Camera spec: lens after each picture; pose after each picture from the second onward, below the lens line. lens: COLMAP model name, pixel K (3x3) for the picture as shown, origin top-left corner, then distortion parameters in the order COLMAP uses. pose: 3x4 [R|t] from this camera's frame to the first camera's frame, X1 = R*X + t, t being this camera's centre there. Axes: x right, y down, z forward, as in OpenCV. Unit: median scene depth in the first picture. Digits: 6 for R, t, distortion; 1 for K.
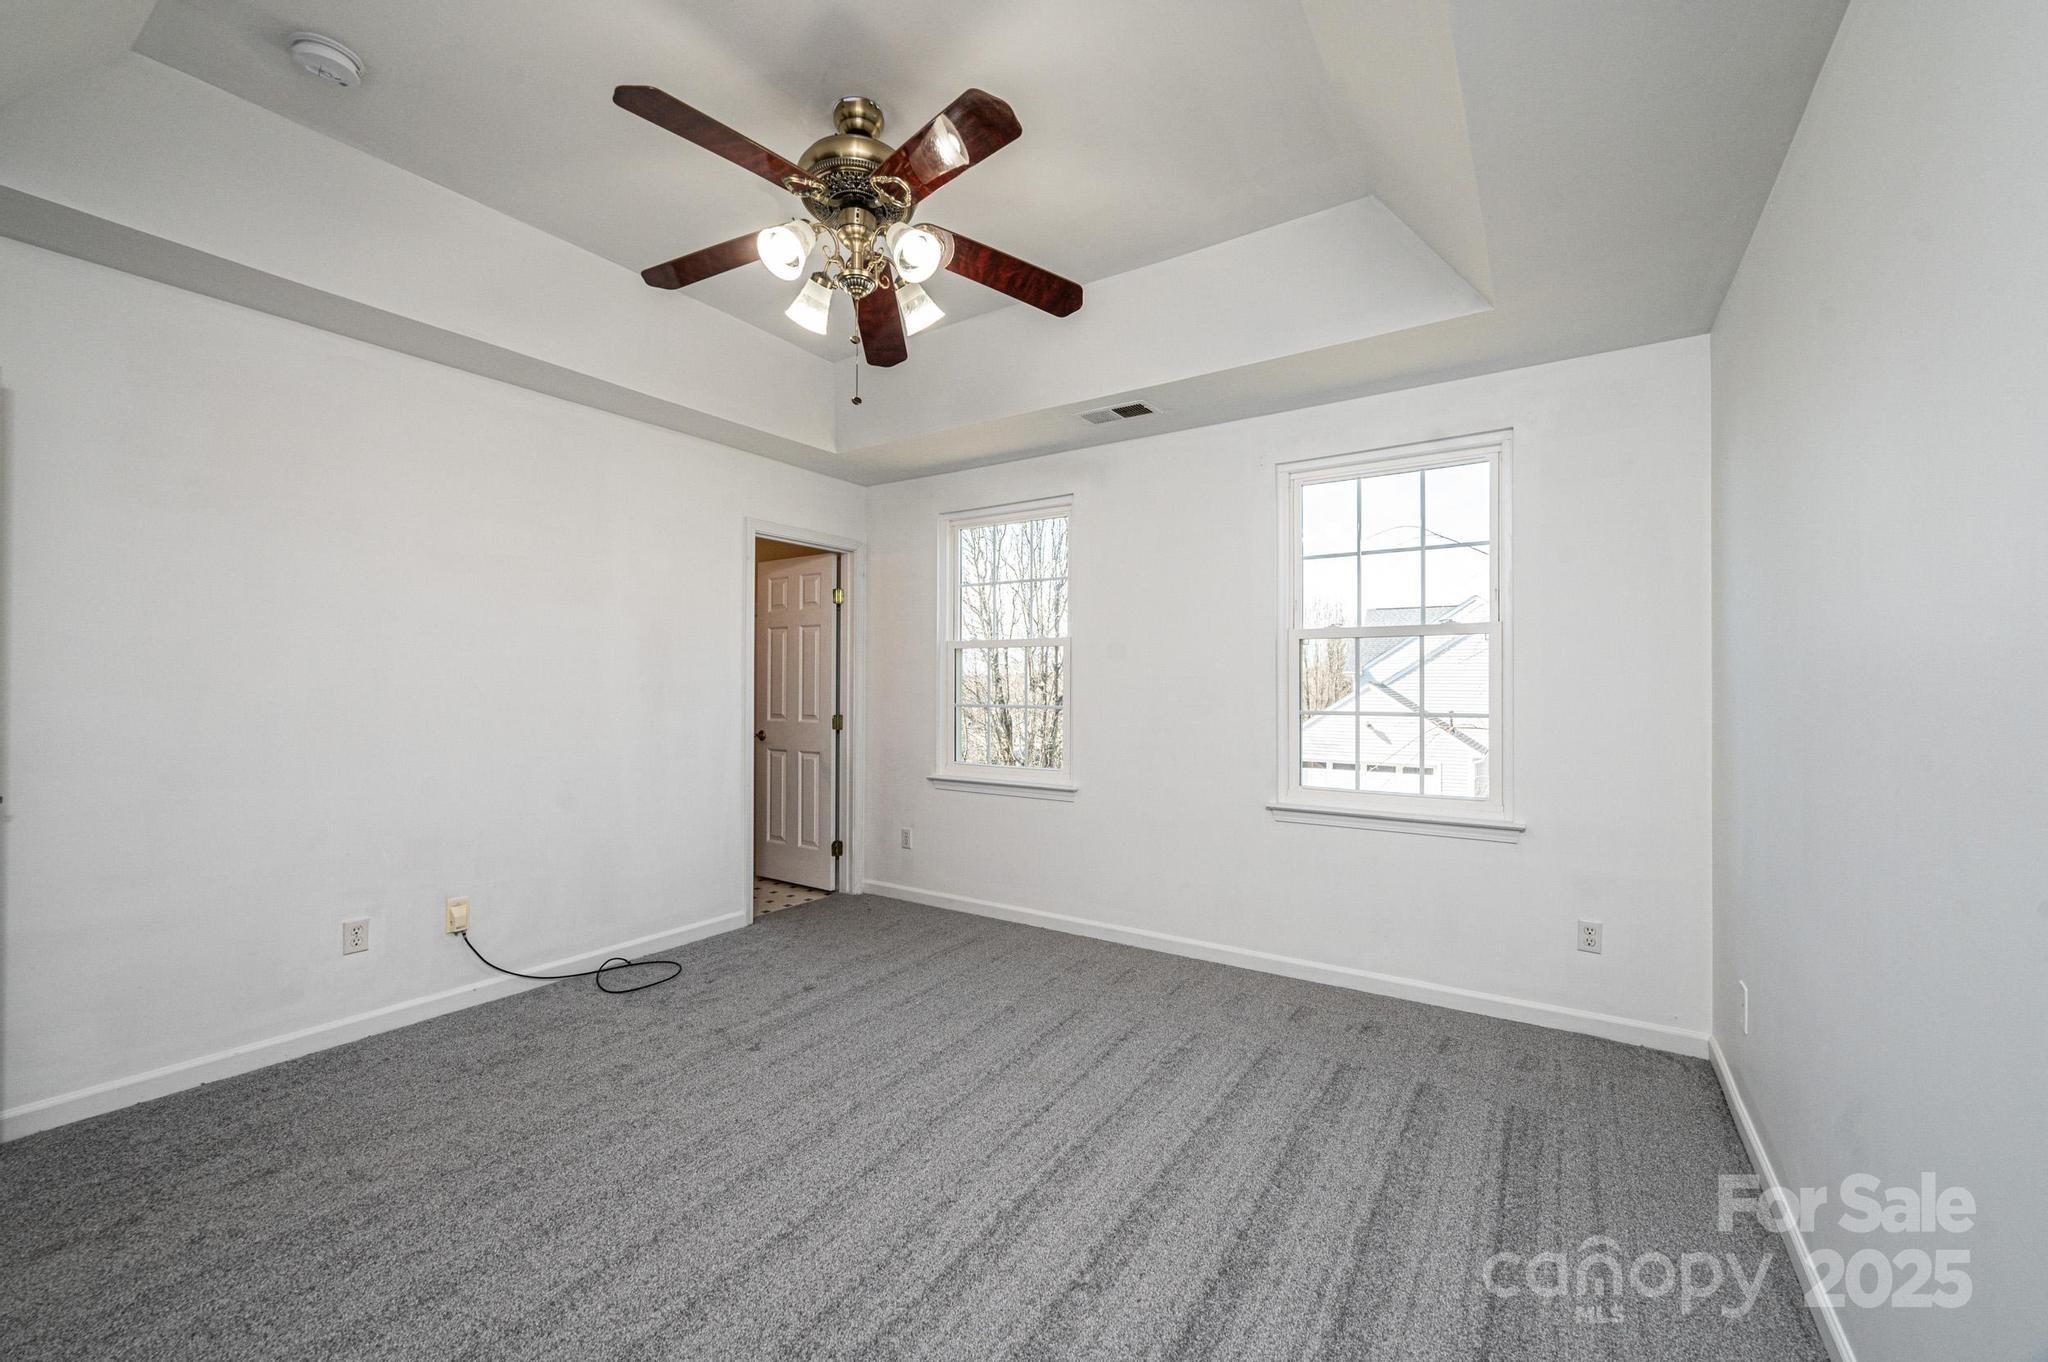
lens RADIAL K [[837.5, 0, 1021.3], [0, 837.5, 706.0], [0, 0, 1]] dist [0.000373, 0.000003]
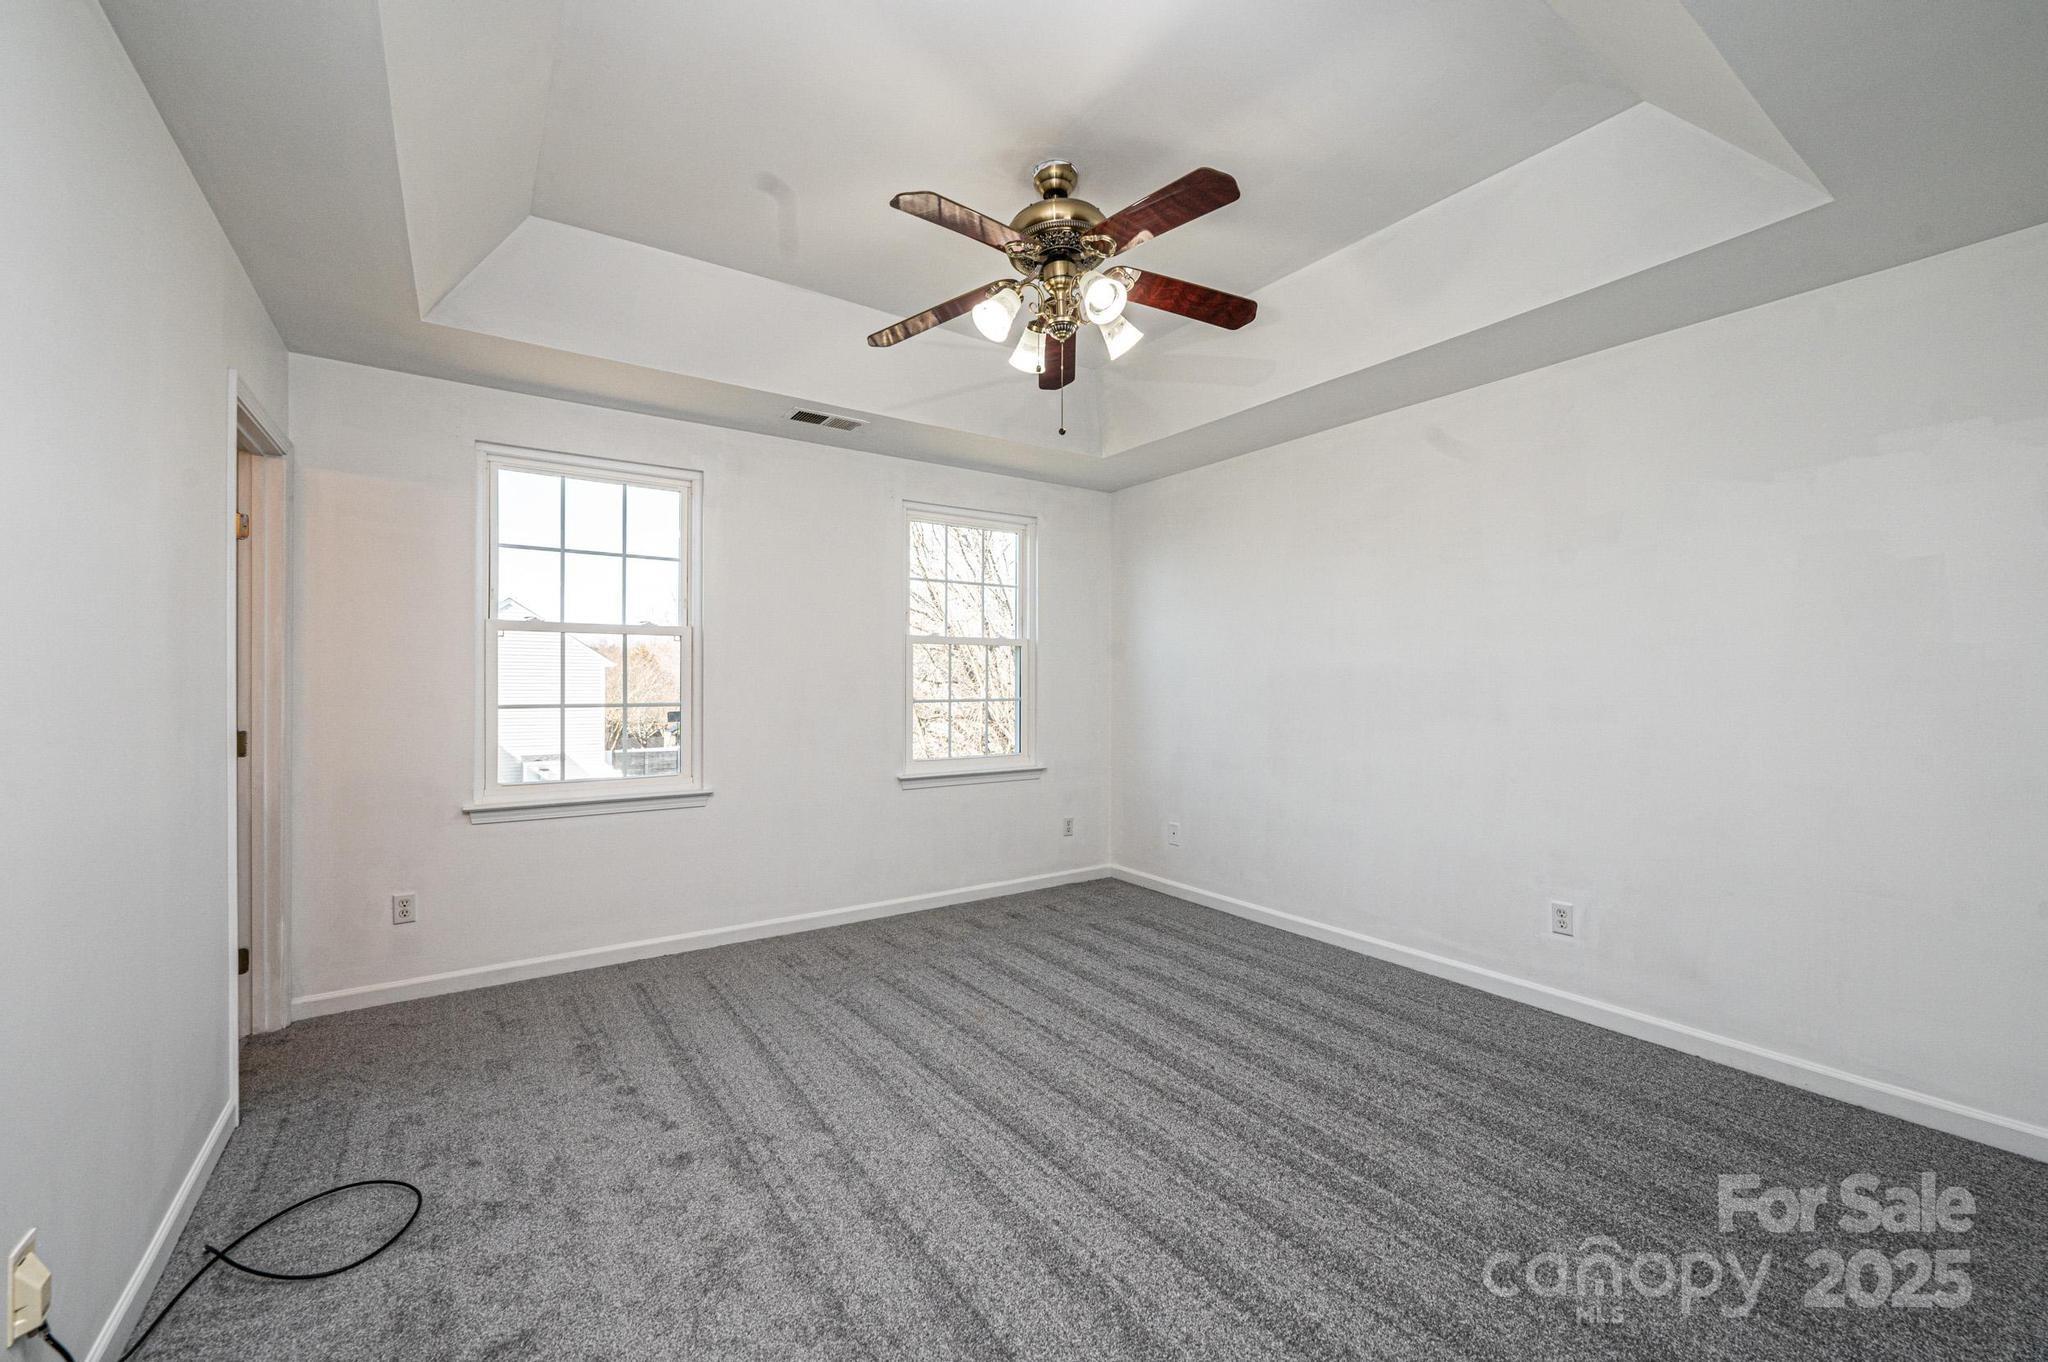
lens RADIAL K [[812.9, 0, 1019.9], [0, 812.9, 680.9], [0, 0, 1]] dist [-0.002343, 0.000094]
pose [[0.363290, 0.002402, 0.931673, -0.796502], [0.026912, 0.999552, -0.013071, -0.004624], [-0.931287, 0.029821, 0.363063, 0.412621]]
